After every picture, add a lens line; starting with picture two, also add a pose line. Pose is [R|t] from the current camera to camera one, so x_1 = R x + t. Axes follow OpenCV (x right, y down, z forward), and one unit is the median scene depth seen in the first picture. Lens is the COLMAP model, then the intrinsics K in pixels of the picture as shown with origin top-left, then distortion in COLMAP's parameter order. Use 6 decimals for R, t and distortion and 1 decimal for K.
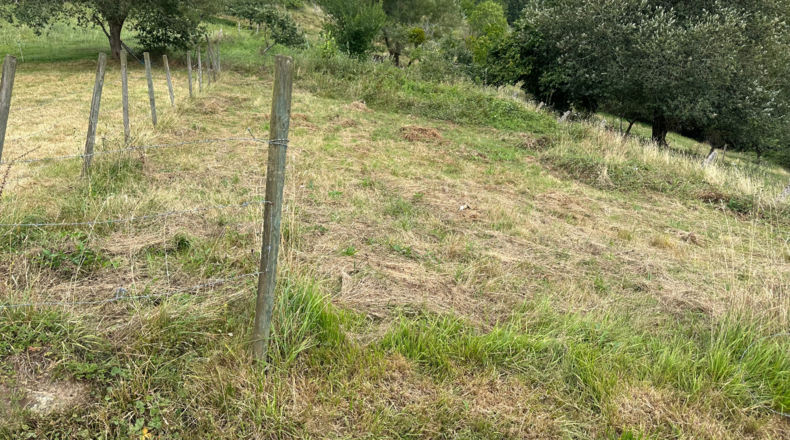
lens RADIAL K [[556.5, 0, 395.0], [0, 556.5, 220.0], [0, 0, 1]] dist [0.094642, -0.111227]
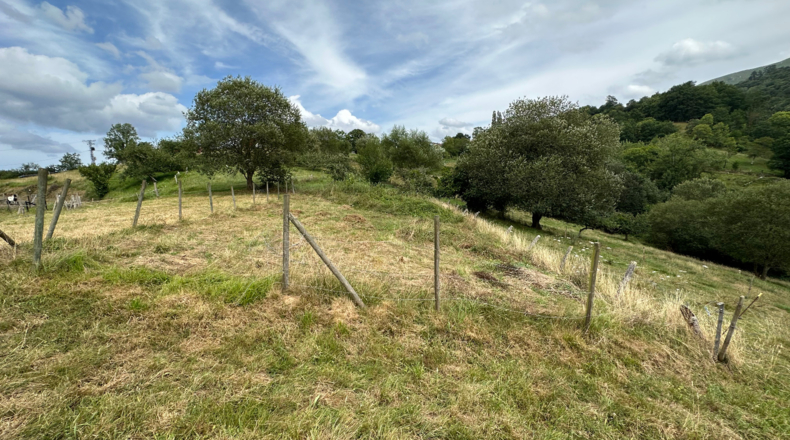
lens RADIAL K [[323.6, 0, 396.4], [0, 323.6, 201.5], [0, 0, 1]] dist [0.002432, 0.000211]
pose [[0.990227, -0.021469, -0.137802, 0.204765], [-0.012076, 0.971169, -0.238086, 0.033104], [0.138941, 0.237424, 0.961418, -0.046140]]
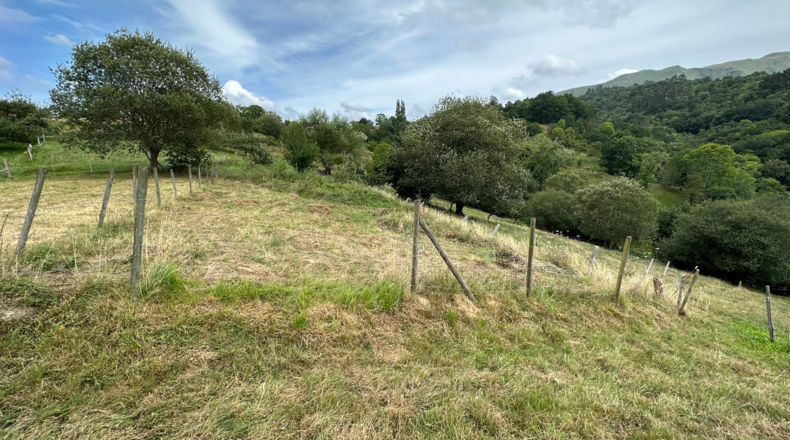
lens RADIAL K [[315.9, 0, 395.0], [0, 315.9, 220.0], [0, 0, 1]] dist [-0.000385, 0.000007]
pose [[0.984595, -0.024010, 0.173196, 0.064974], [0.046172, 0.991070, -0.125093, 0.016737], [-0.168646, 0.131162, 0.976911, -0.050559]]
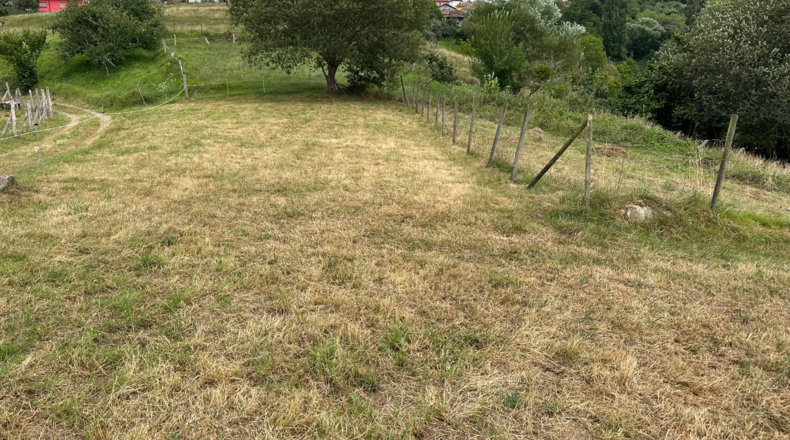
lens RADIAL K [[556.5, 0, 395.0], [0, 556.5, 220.0], [0, 0, 1]] dist [0.094642, -0.111227]
pose [[0.990769, 0.042174, -0.128835, -0.170554], [-0.048269, 0.997840, -0.044561, 0.056744], [0.126677, 0.050368, 0.990664, -0.243137]]
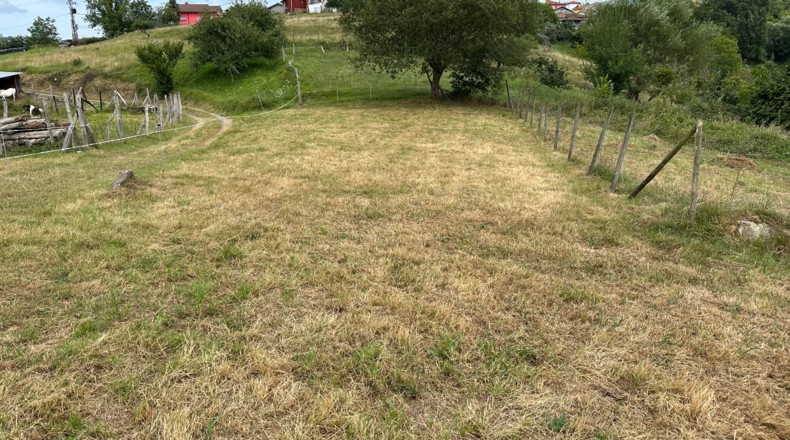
lens RADIAL K [[556.5, 0, 395.0], [0, 556.5, 220.0], [0, 0, 1]] dist [0.094642, -0.111227]
pose [[0.948156, 0.082487, -0.306914, -0.161358], [-0.099687, 0.994183, -0.040766, 0.056538], [0.301766, 0.069248, 0.950864, -0.238140]]
